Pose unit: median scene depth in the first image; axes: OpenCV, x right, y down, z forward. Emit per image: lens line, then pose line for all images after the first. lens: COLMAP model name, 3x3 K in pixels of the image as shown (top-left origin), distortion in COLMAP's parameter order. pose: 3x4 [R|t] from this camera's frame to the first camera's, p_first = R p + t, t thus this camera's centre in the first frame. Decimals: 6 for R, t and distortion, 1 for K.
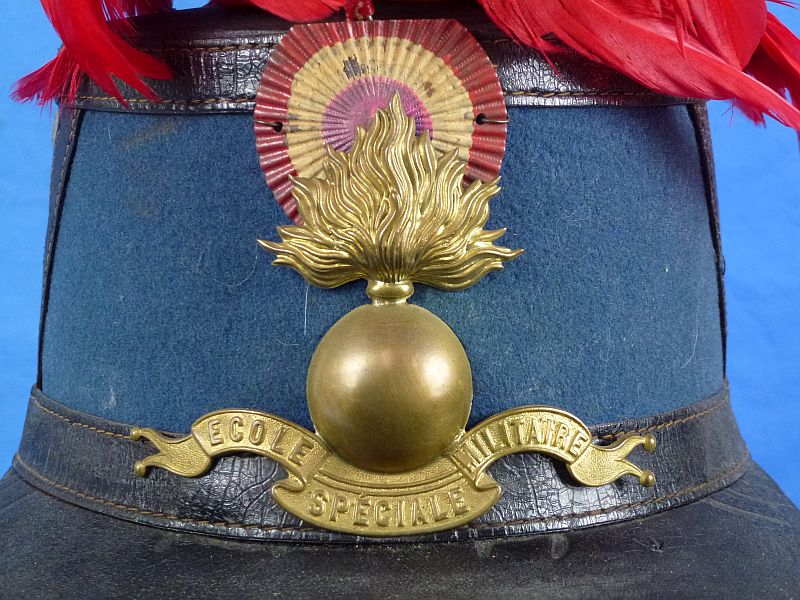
lens RADIAL K [[1458.0, 0, 400.0], [0, 1458.0, 300.0], [0, 0, 1]] dist [0.030530, -0.315130]
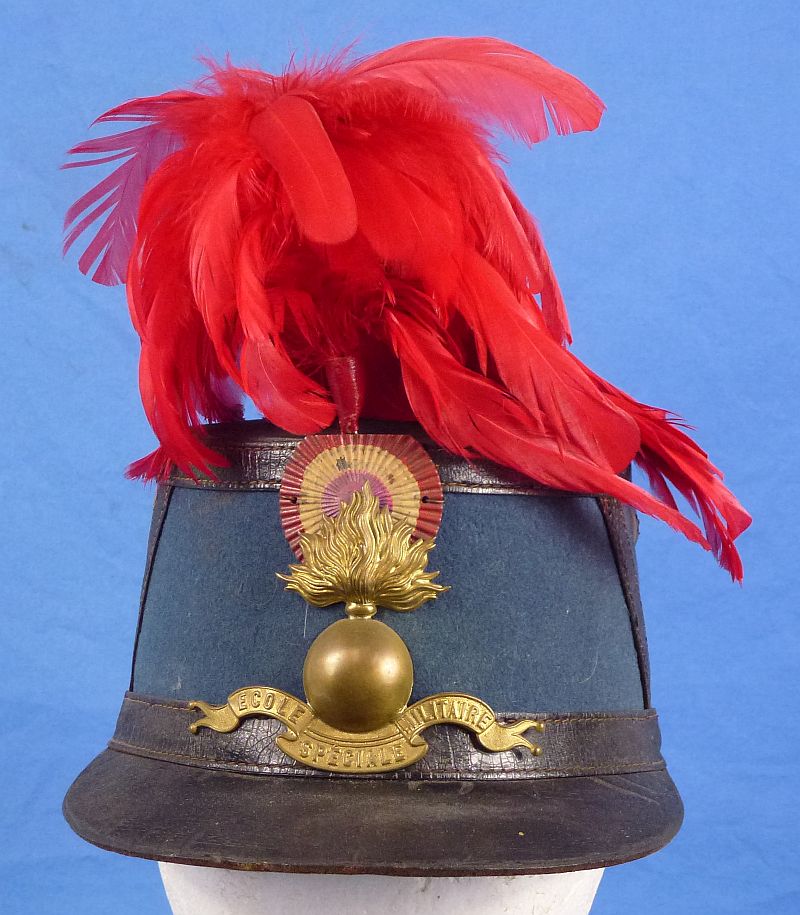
lens RADIAL K [[1788.3, 0, 400.0], [0, 1788.3, 457.5], [0, 0, 1]] dist [-0.035340, -0.022708]
pose [[0.993743, 0.030935, -0.107317, 0.225978], [-0.047764, 0.986286, -0.157984, 0.127573], [0.100958, 0.162122, 0.981593, -0.835244]]
